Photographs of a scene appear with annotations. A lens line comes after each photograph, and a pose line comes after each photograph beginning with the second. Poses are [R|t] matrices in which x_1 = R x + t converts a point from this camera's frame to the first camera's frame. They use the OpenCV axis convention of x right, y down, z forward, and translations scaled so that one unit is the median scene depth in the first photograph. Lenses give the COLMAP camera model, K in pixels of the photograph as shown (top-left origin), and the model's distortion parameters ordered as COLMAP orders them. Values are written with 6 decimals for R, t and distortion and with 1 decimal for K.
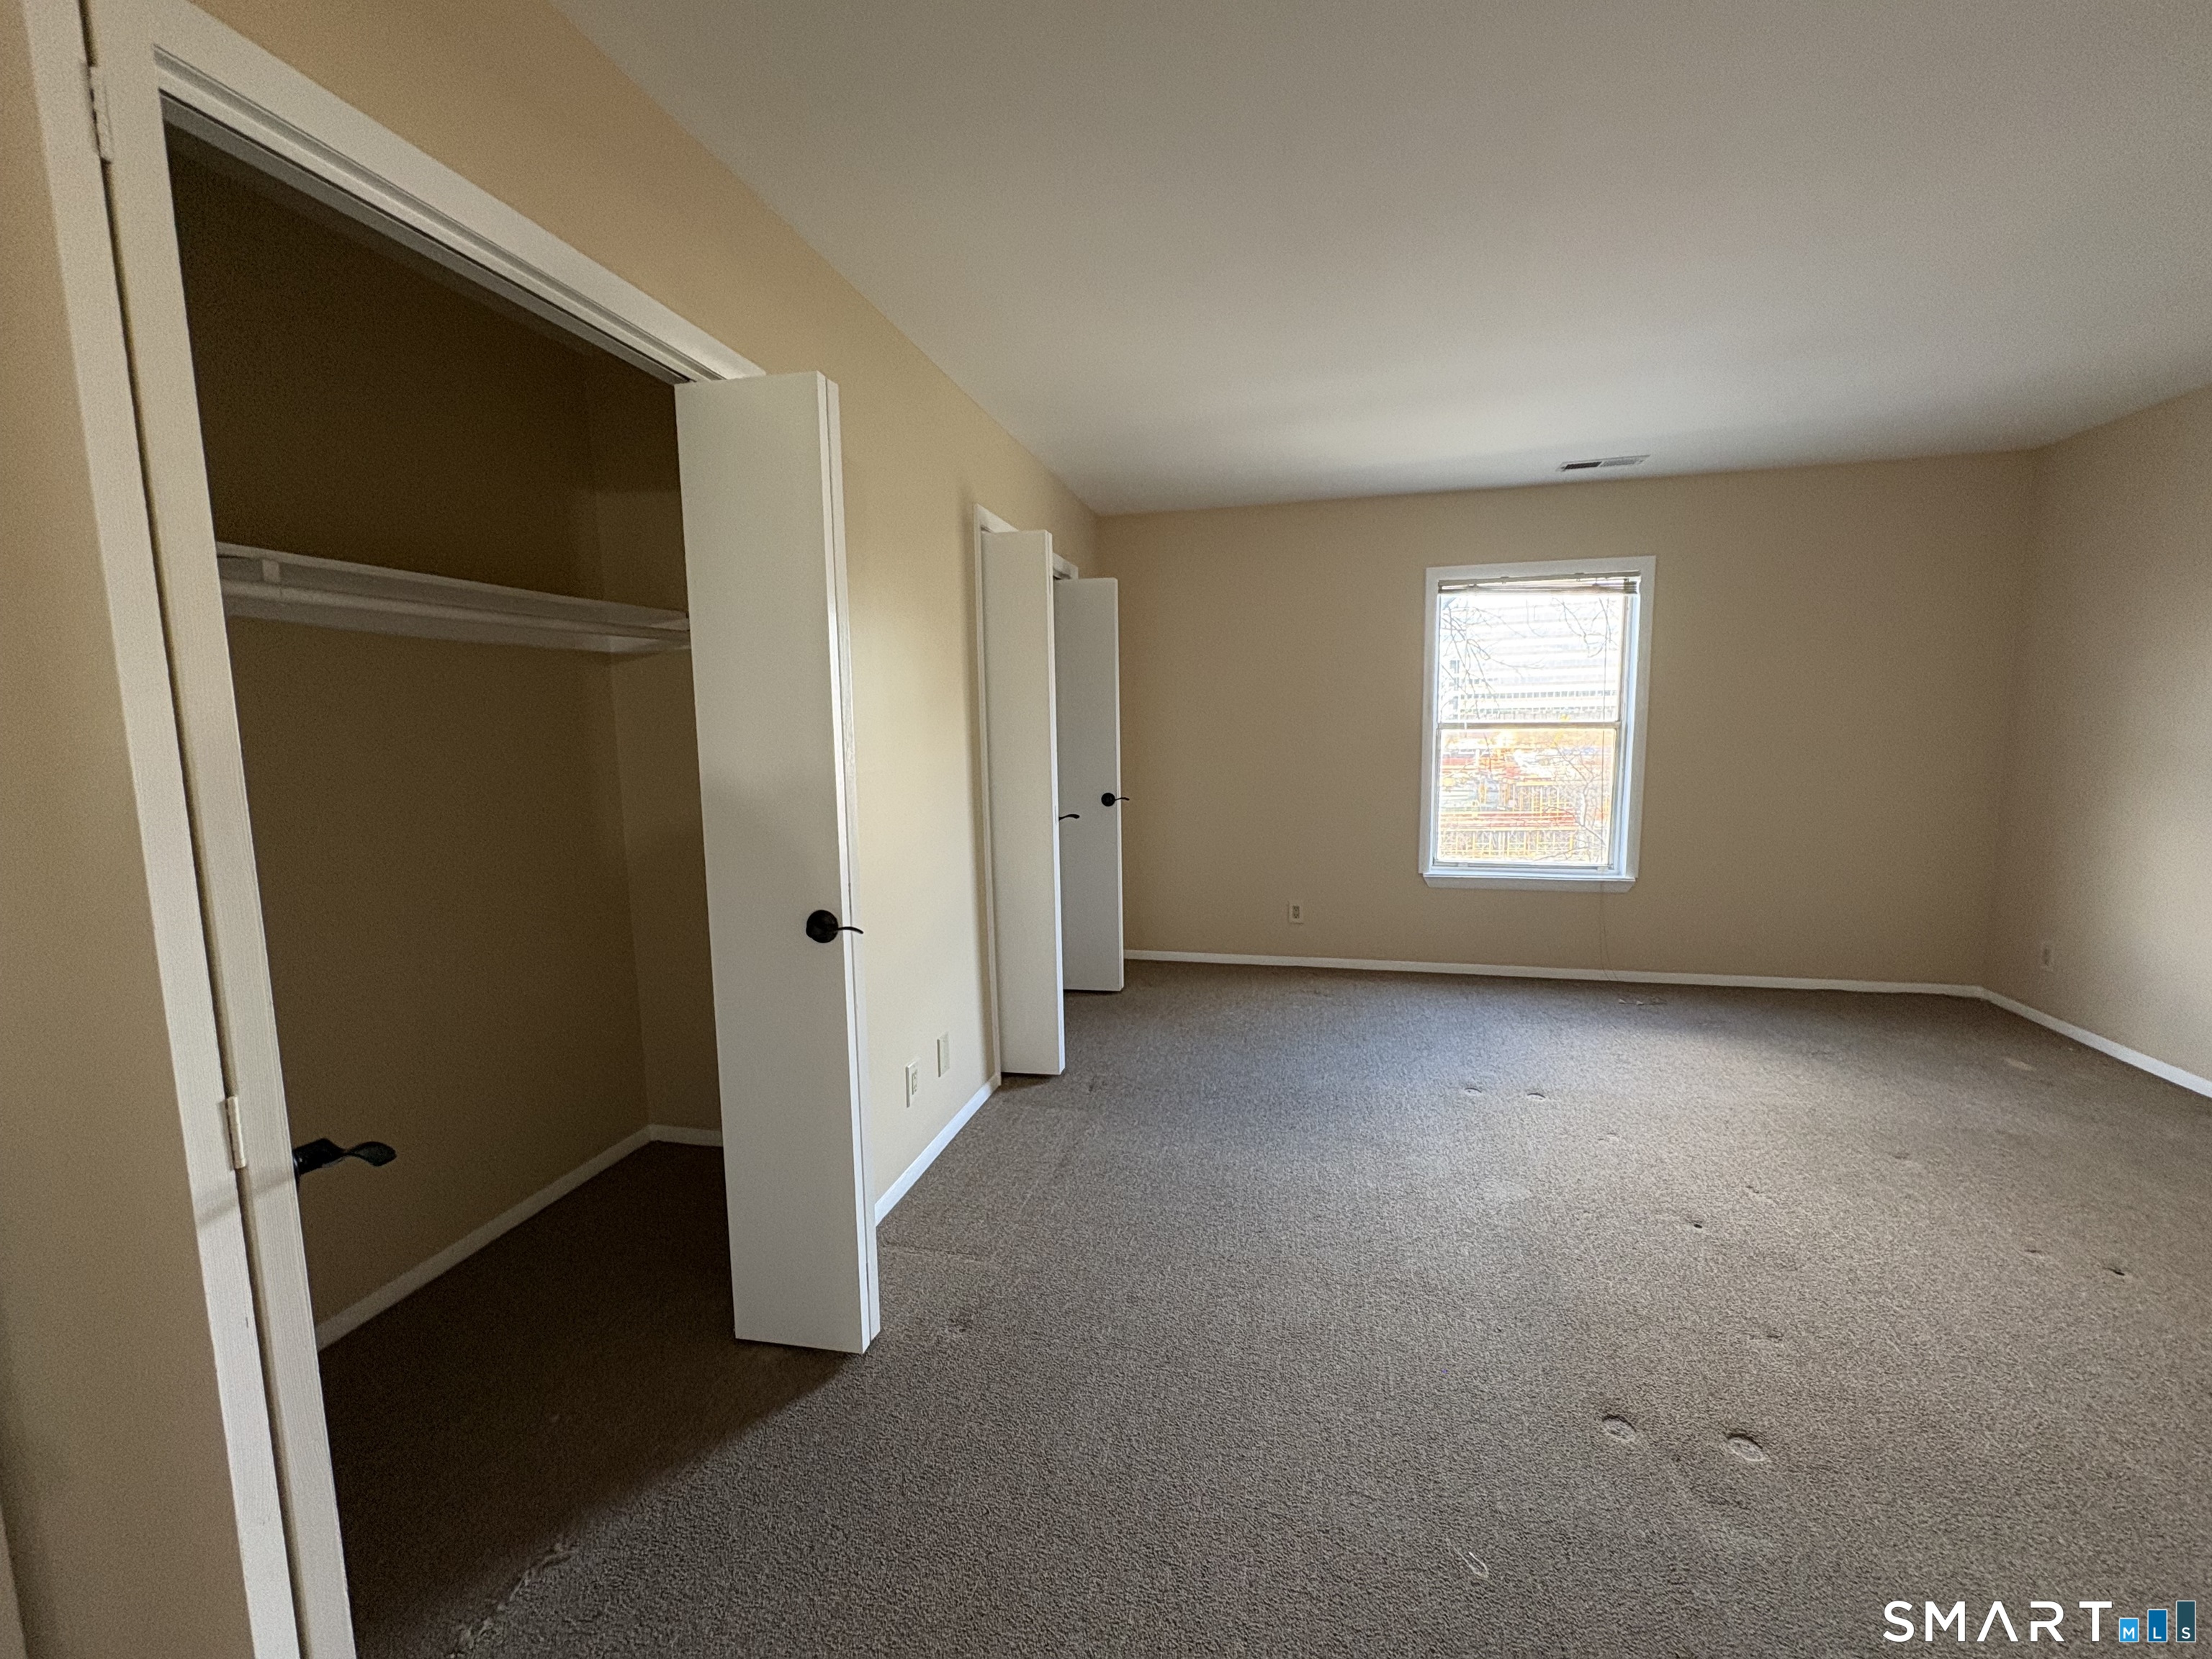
lens RADIAL K [[877.0, 0, 1099.8], [0, 877.0, 822.1], [0, 0, 1]] dist [0.001070, -0.000383]
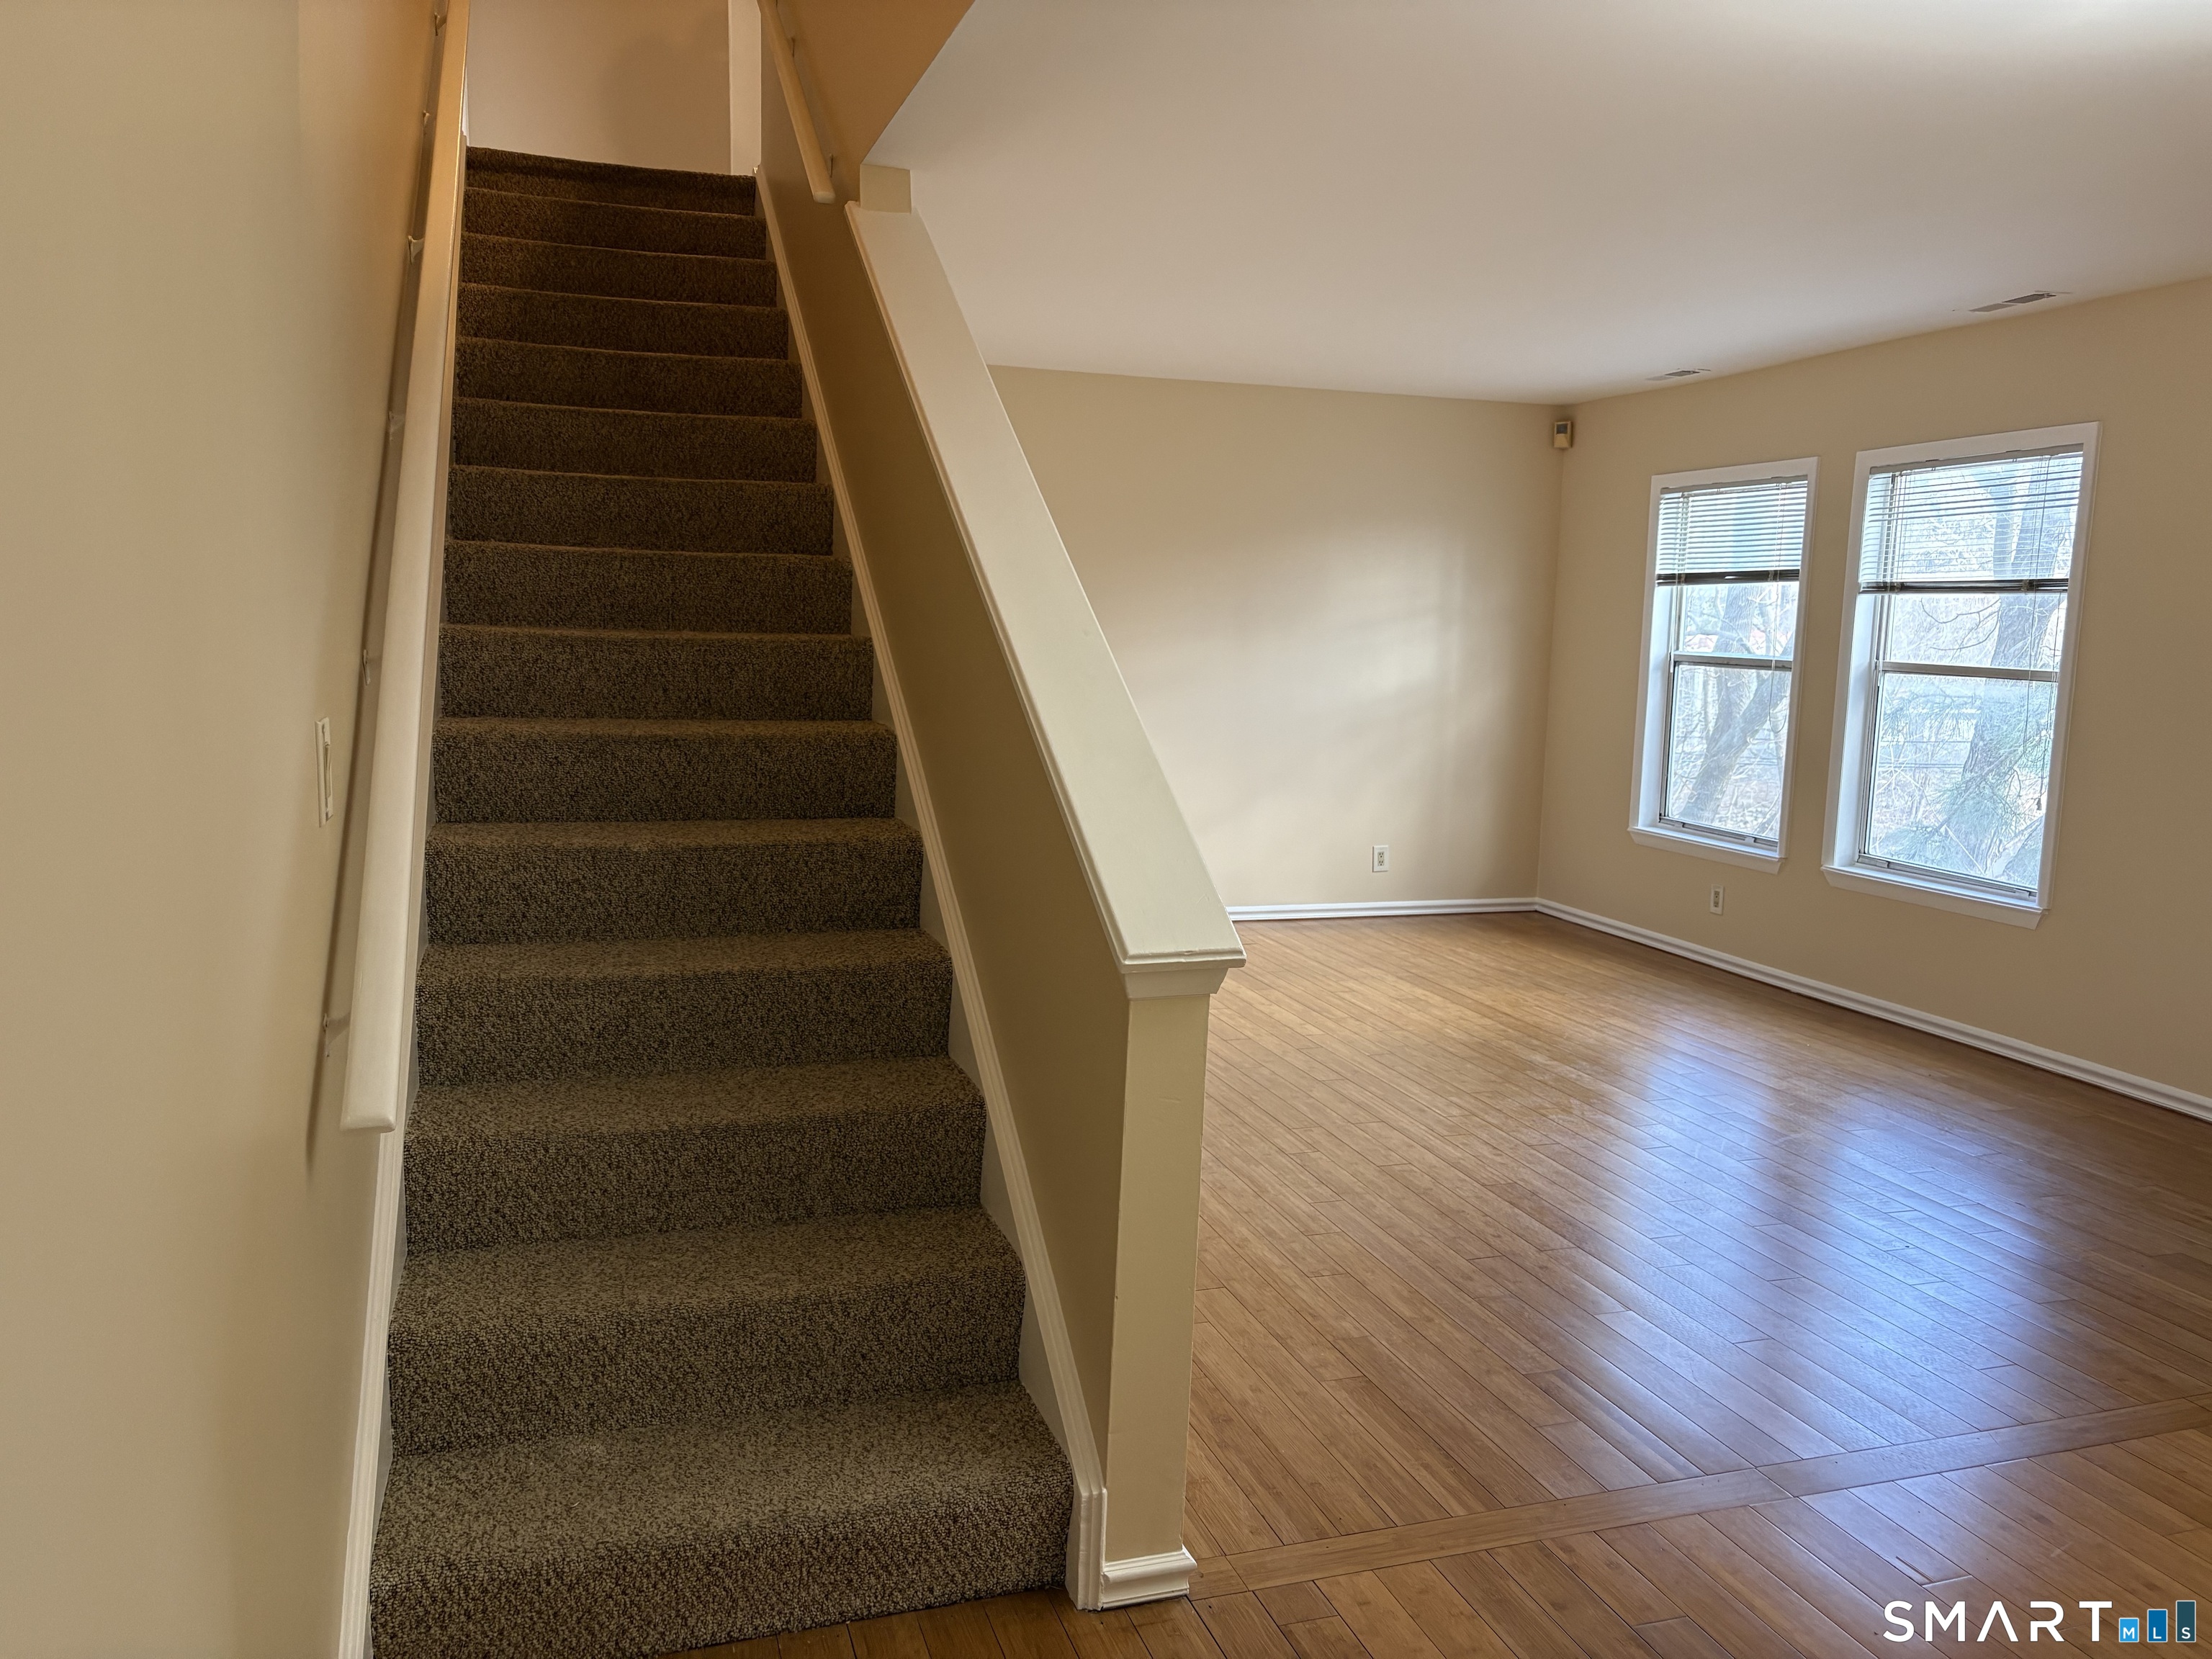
lens RADIAL K [[1657.6, 0, 1106.0], [0, 1657.6, 829.5], [0, 0, 1]] dist [0.009233, -0.003456]
pose [[0.520164, 0.140787, -0.842383, 1.266293], [-0.136500, 0.987345, 0.080727, -0.000139], [0.843088, 0.072993, 0.532799, -0.265655]]
